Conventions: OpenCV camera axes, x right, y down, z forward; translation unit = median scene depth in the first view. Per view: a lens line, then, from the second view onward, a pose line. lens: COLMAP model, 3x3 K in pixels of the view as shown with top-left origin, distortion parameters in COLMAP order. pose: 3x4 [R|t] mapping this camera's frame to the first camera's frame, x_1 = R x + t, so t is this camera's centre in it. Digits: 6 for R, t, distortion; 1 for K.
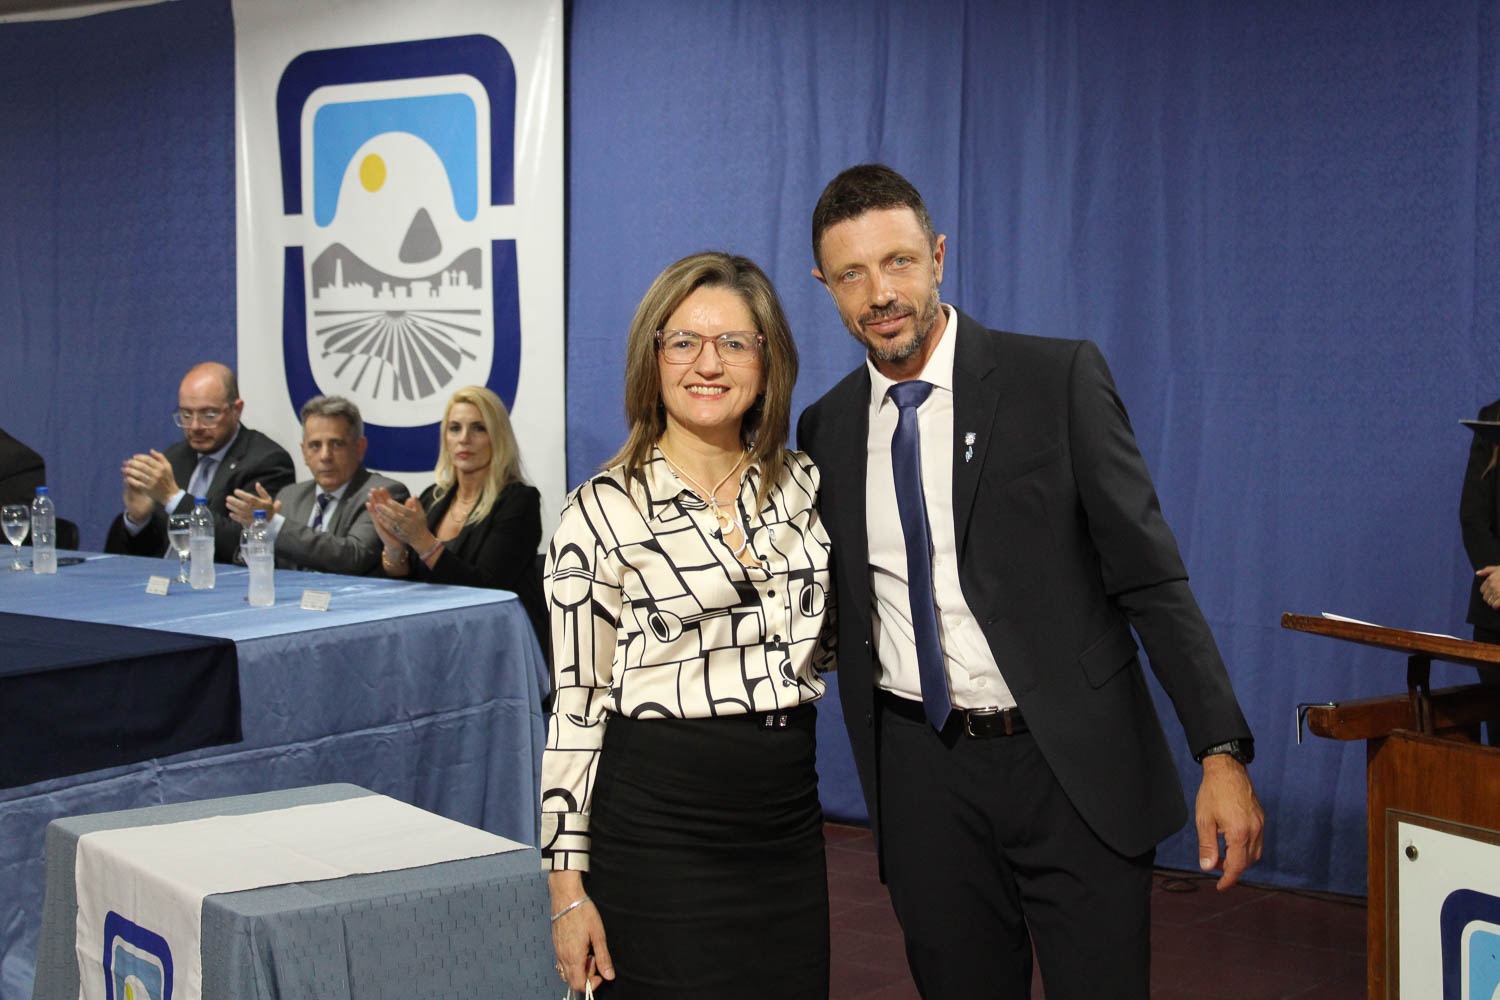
lens RADIAL K [[2729.4, 0, 766.8], [0, 2729.4, 514.7], [0, 0, 1]] dist [0.014499, 0.000000]
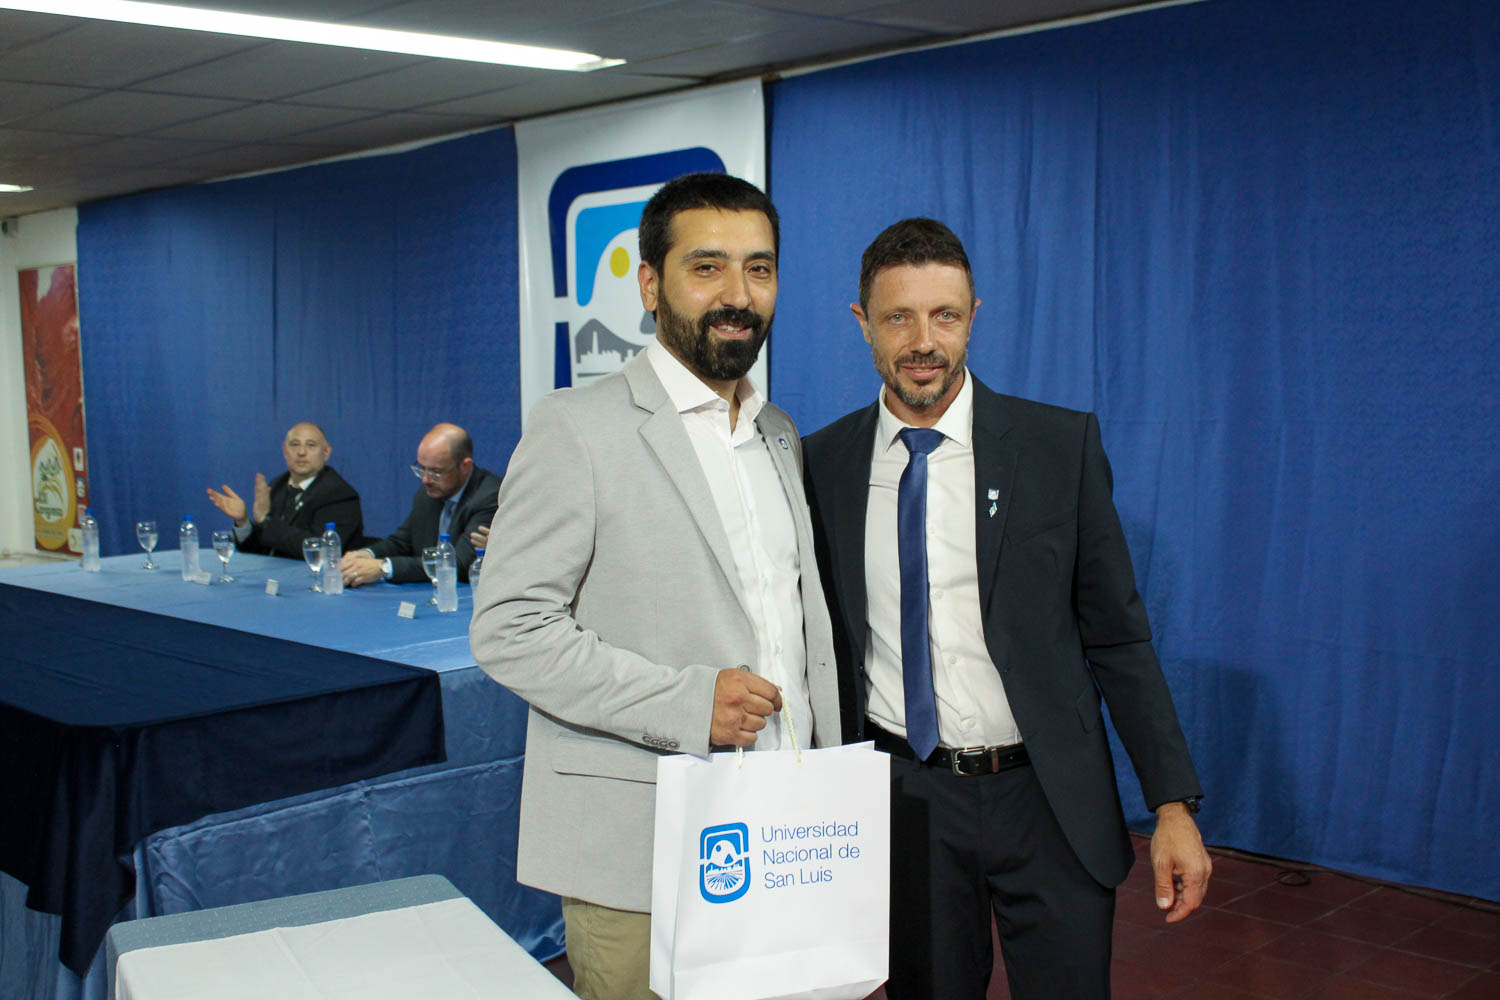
lens RADIAL K [[1704.7, 0, 763.9], [0, 1704.7, 519.4], [0, 0, 1]] dist [-0.062748, 0.000000]
pose [[0.993048, -0.001394, -0.117701, 0.014145], [0.003233, 0.999876, 0.015436, -0.019569], [0.117665, -0.015709, 0.992929, 0.237630]]
